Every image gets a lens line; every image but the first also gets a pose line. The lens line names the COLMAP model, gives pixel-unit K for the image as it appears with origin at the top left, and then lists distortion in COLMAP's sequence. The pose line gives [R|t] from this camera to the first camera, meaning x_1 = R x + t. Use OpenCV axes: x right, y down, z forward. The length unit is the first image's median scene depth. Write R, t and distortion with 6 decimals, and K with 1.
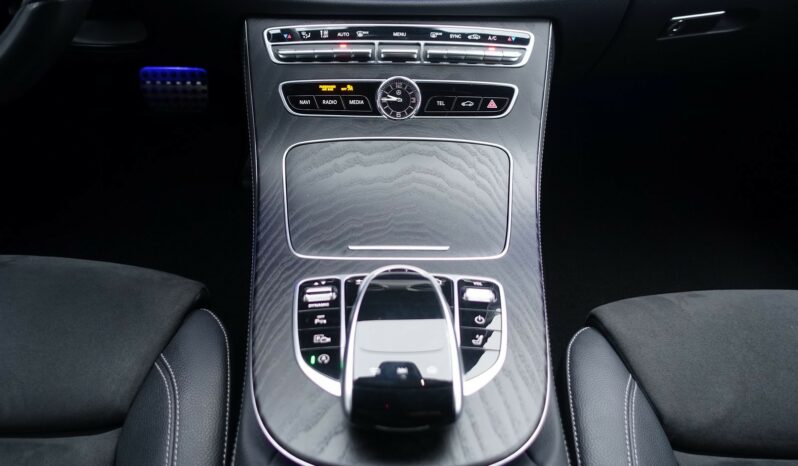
lens RADIAL K [[570.3, 0, 387.3], [0, 570.3, 231.4], [0, 0, 1]] dist [0.010837, 0.001042]
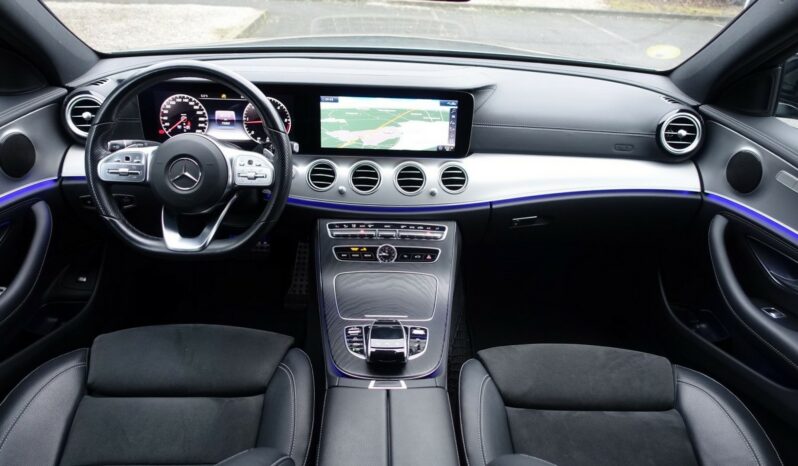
lens RADIAL K [[570.3, 0, 398.7], [0, 570.3, 230.5], [0, 0, 1]] dist [0.010837, 0.001042]
pose [[0.999229, 0.011635, 0.037489, -0.017962], [-0.001463, 0.965432, -0.260650, 0.257457], [-0.039226, 0.260395, 0.964705, -1.168800]]
